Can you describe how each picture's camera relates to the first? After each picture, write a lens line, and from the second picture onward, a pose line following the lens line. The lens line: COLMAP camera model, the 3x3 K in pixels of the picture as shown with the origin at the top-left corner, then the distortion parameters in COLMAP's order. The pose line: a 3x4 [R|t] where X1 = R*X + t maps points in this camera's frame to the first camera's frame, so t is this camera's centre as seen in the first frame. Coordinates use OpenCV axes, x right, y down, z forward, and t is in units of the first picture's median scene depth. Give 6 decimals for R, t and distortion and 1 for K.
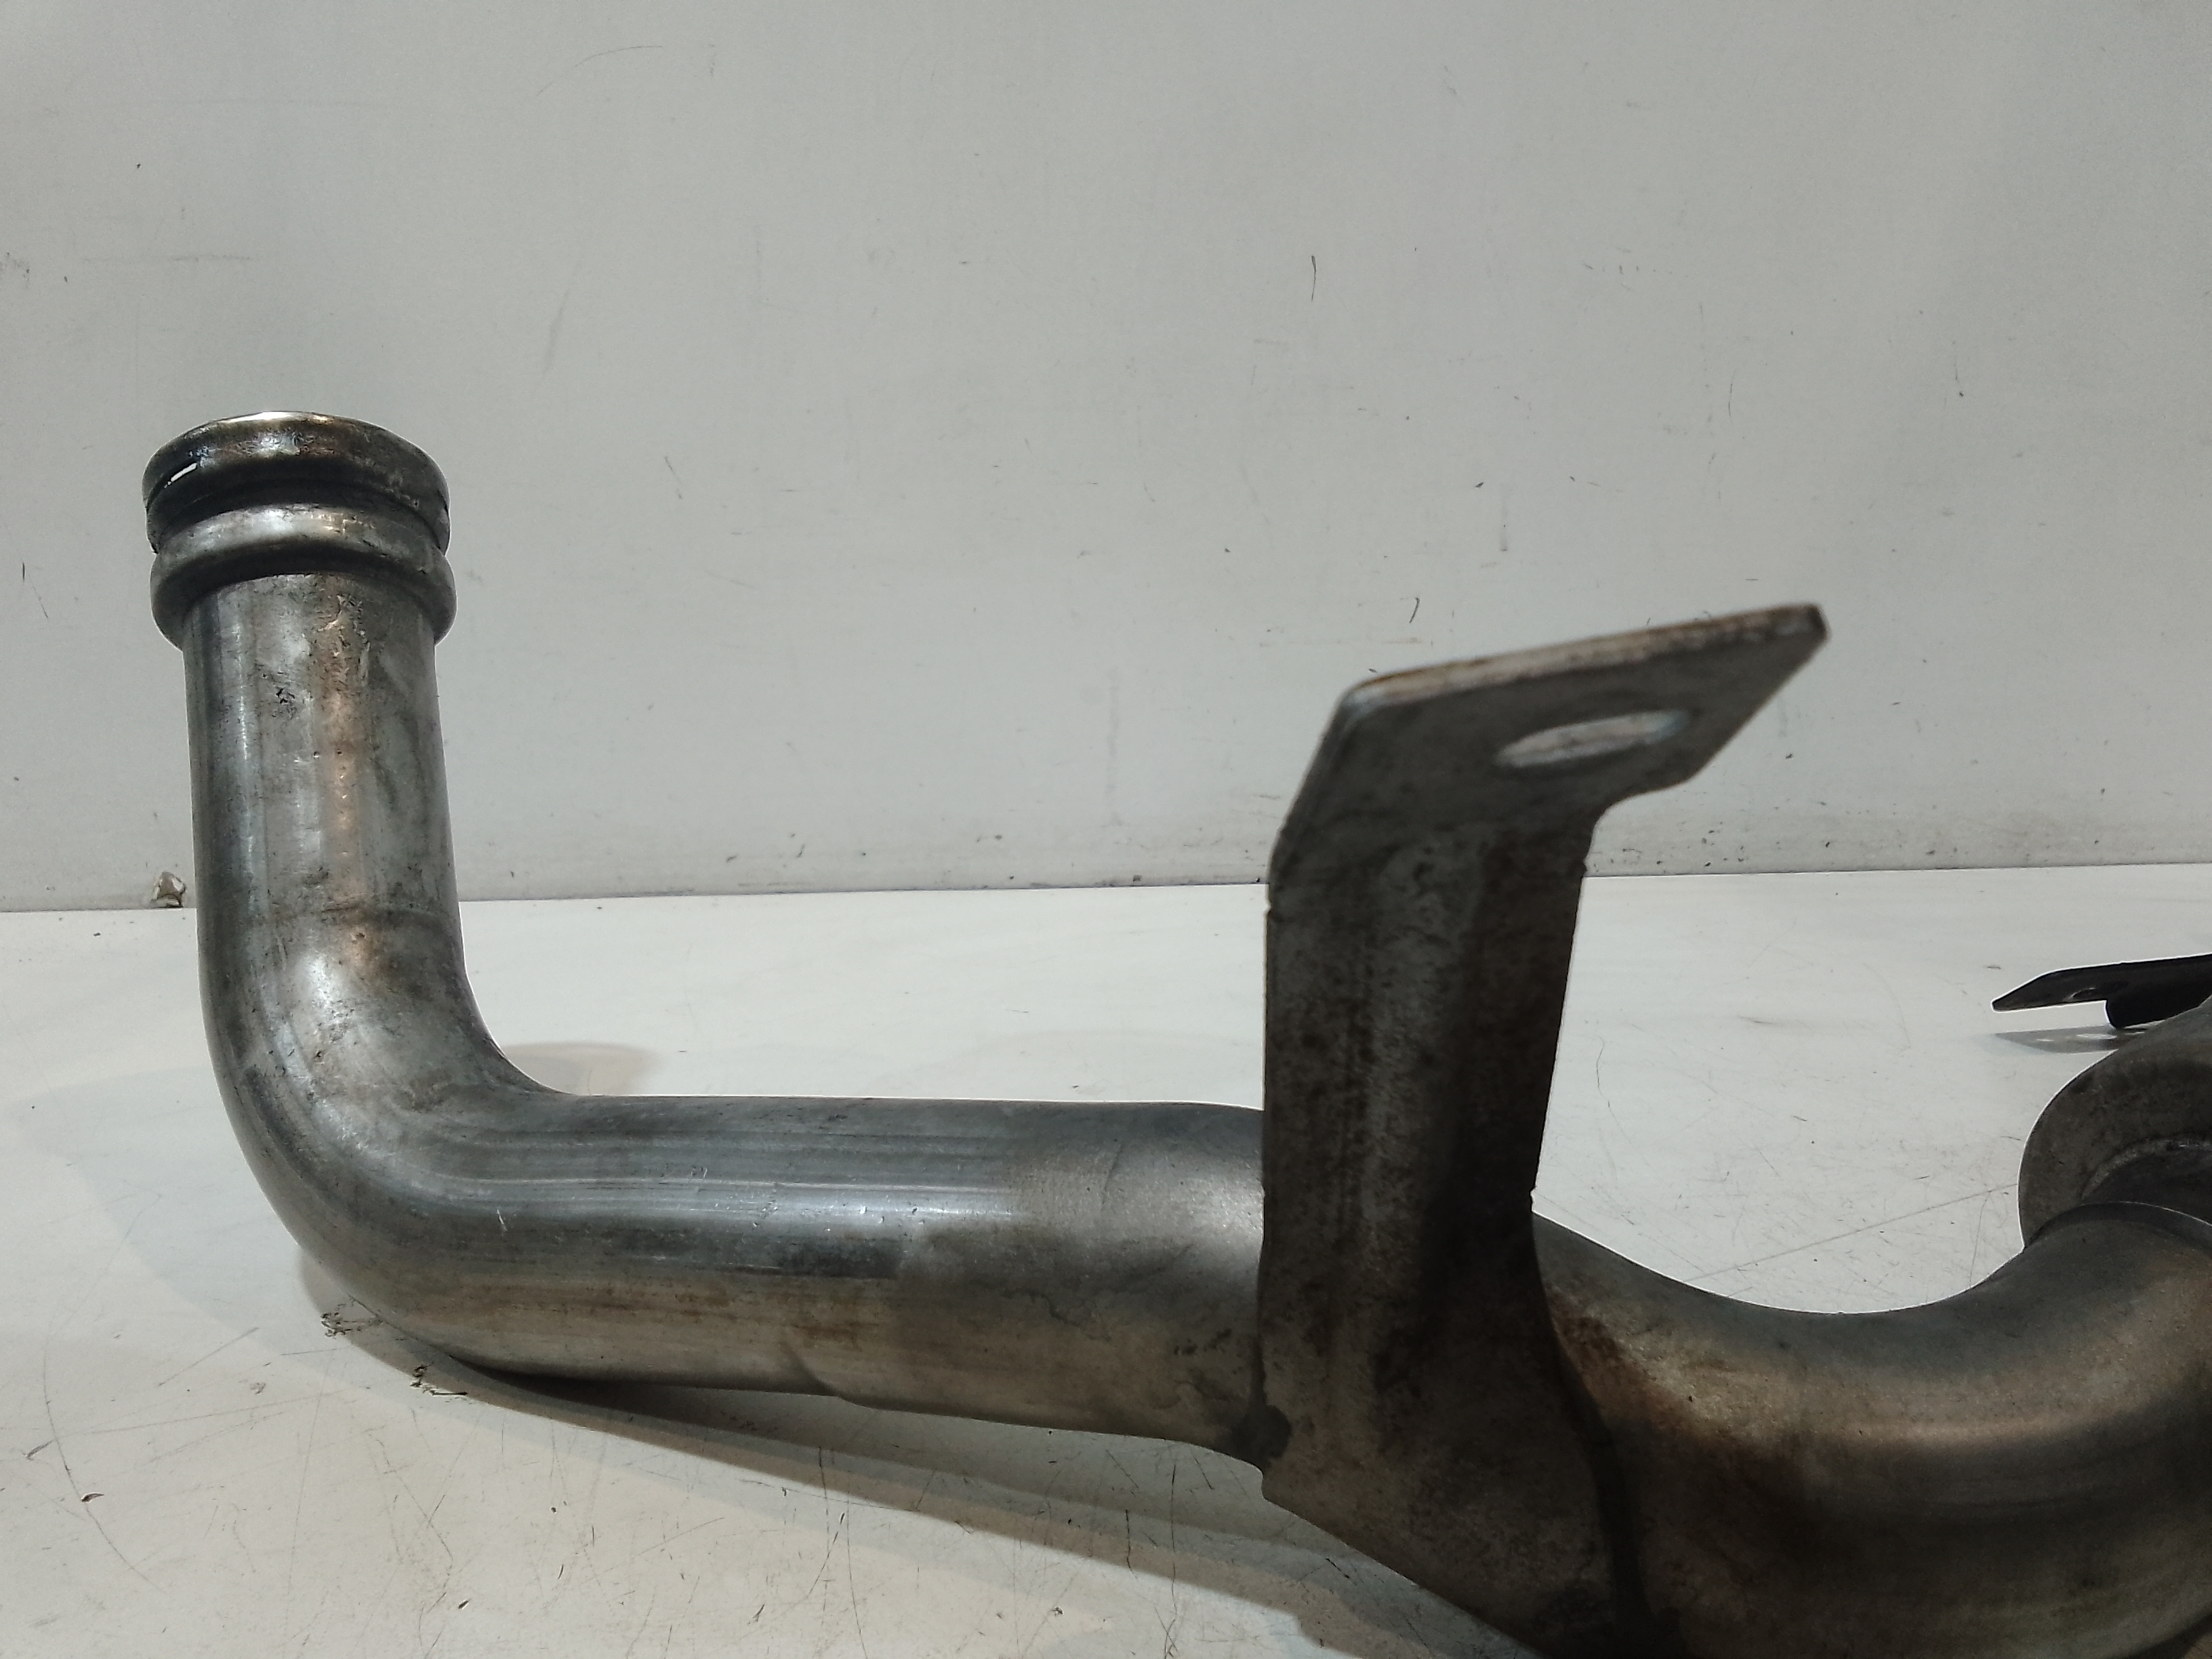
lens RADIAL K [[1742.8, 0, 1100.7], [0, 1742.8, 817.9], [0, 0, 1]] dist [0.057049, -0.097851]
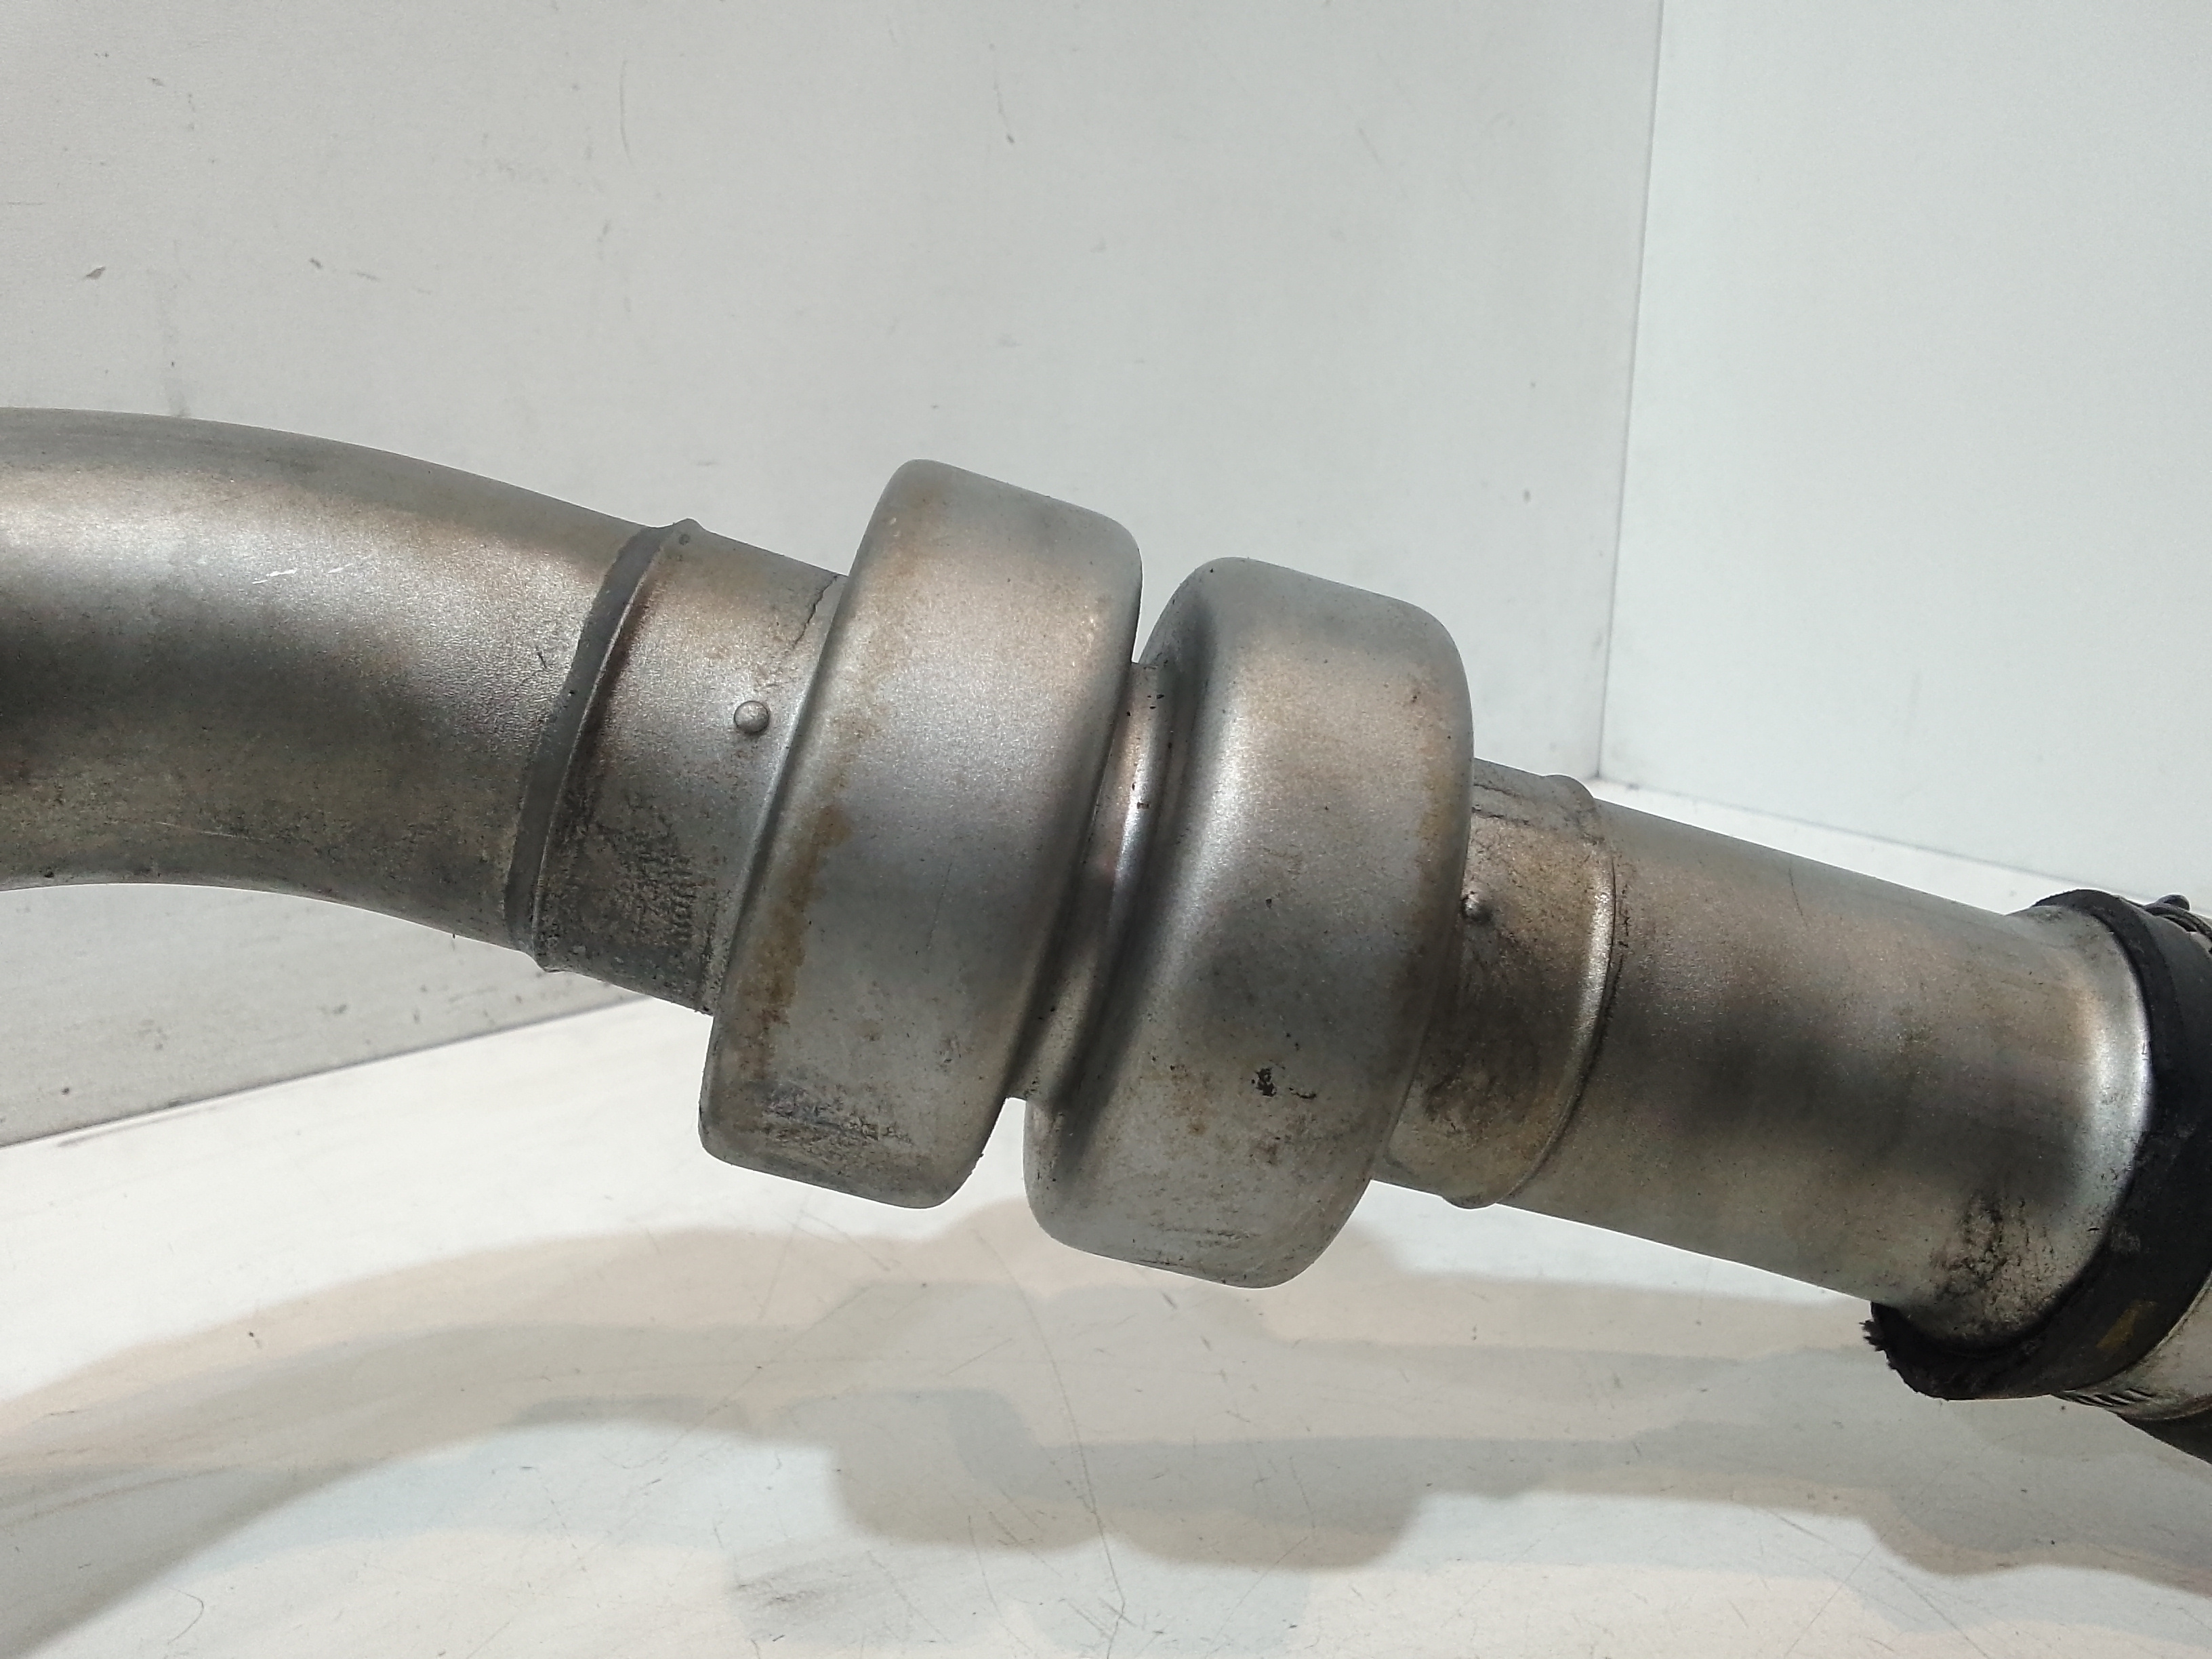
lens RADIAL K [[1742.8, 0, 1117.1], [0, 1742.8, 819.7], [0, 0, 1]] dist [0.057049, -0.097851]
pose [[0.858233, -0.134193, 0.495407, 0.378641], [0.090748, 0.989683, 0.110870, -0.145160], [-0.505174, -0.050195, 0.861557, 0.888679]]
